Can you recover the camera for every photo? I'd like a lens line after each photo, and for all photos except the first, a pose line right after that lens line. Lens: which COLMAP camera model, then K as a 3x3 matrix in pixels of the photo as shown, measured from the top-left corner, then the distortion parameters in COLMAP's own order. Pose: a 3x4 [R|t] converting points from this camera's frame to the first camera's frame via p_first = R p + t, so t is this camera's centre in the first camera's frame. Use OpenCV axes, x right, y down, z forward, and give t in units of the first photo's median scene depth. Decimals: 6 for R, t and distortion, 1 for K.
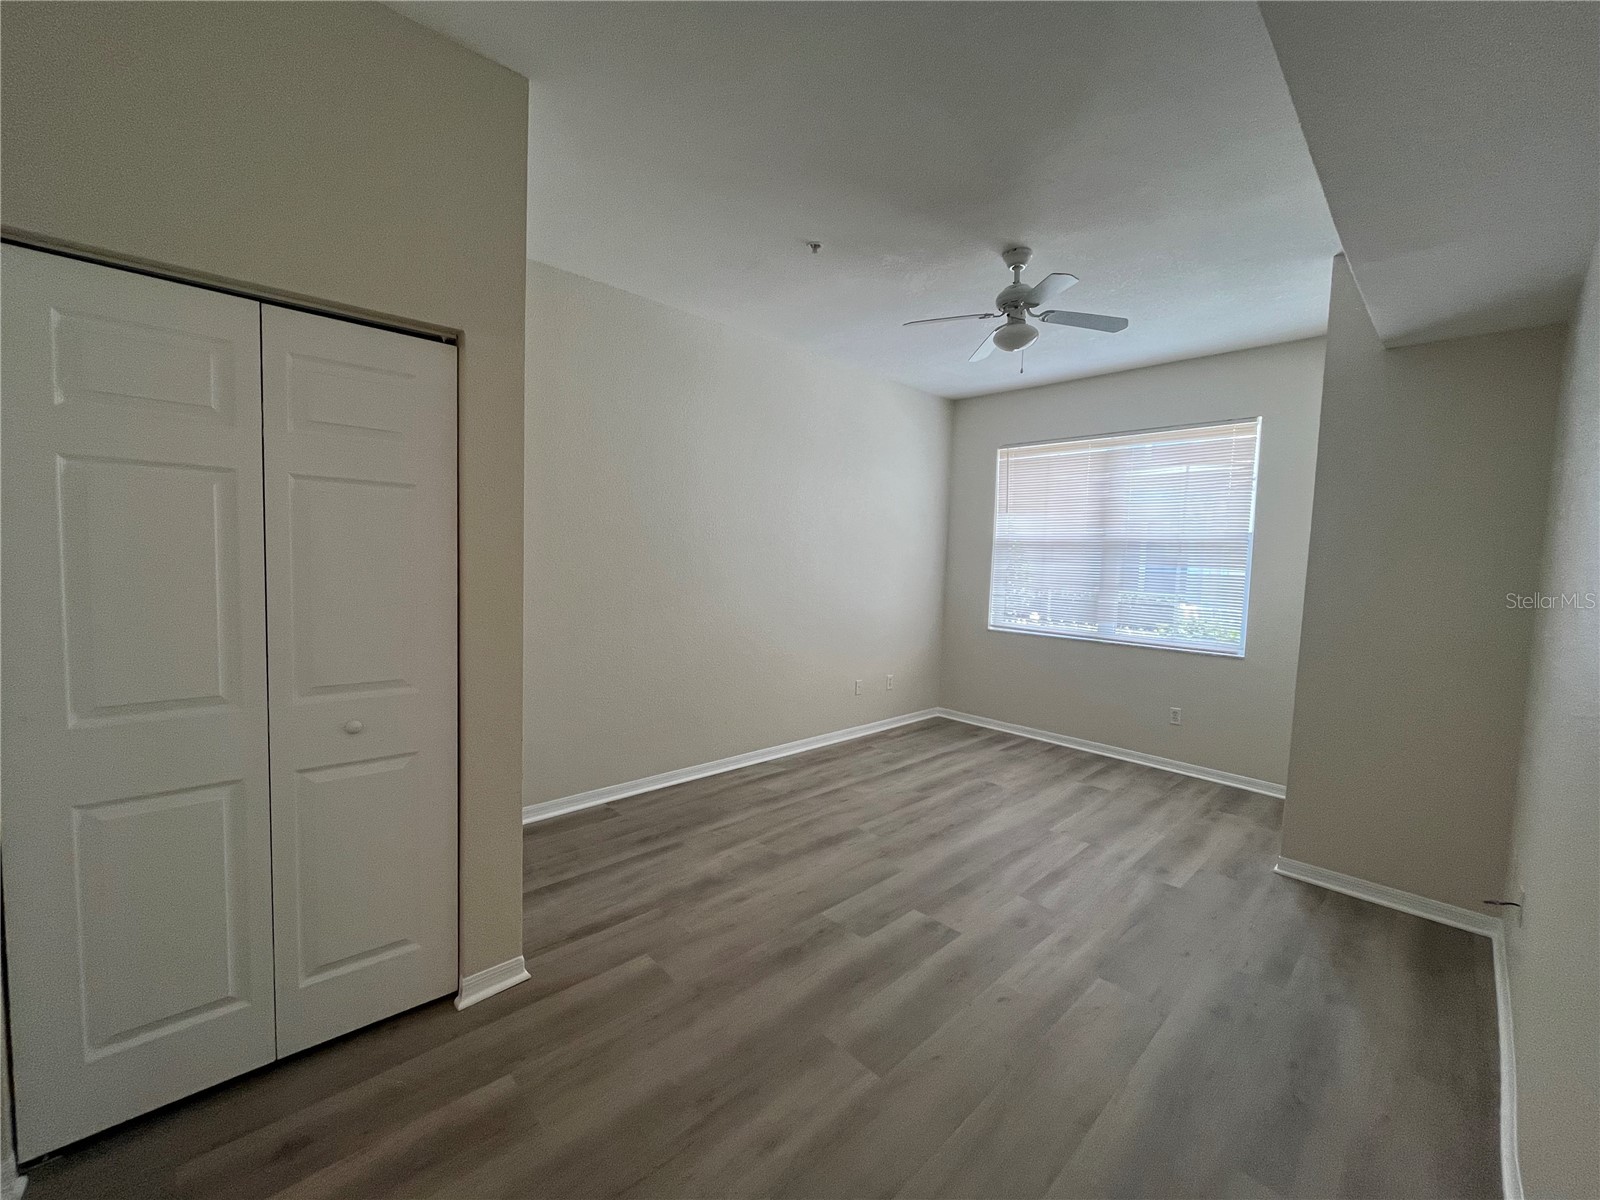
lens RADIAL K [[642.2, 0, 794.8], [0, 642.2, 599.6], [0, 0, 1]] dist [-0.004447, -0.000523]
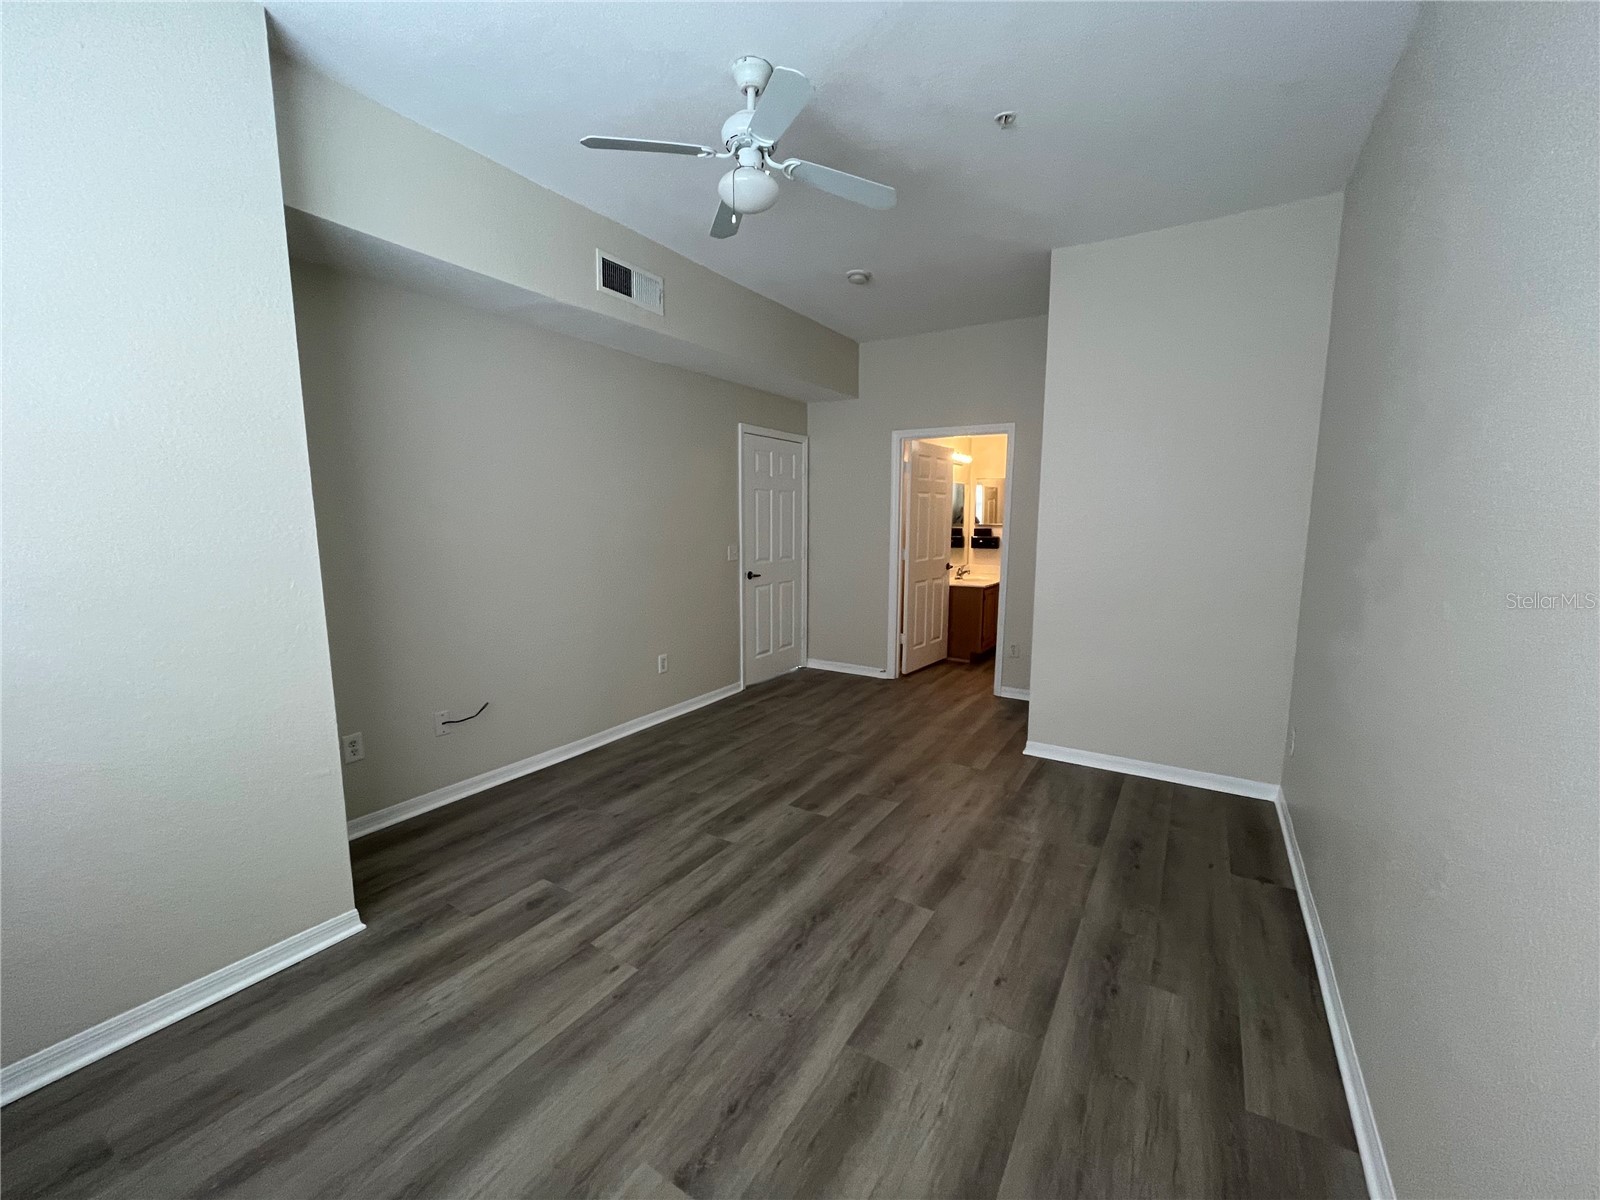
lens RADIAL K [[642.2, 0, 794.8], [0, 642.2, 599.6], [0, 0, 1]] dist [-0.004447, -0.000523]
pose [[-0.969351, -0.002710, -0.245664, 0.458018], [-0.050086, 0.981119, 0.186809, -0.099026], [0.240519, 0.193388, -0.951184, 1.740765]]
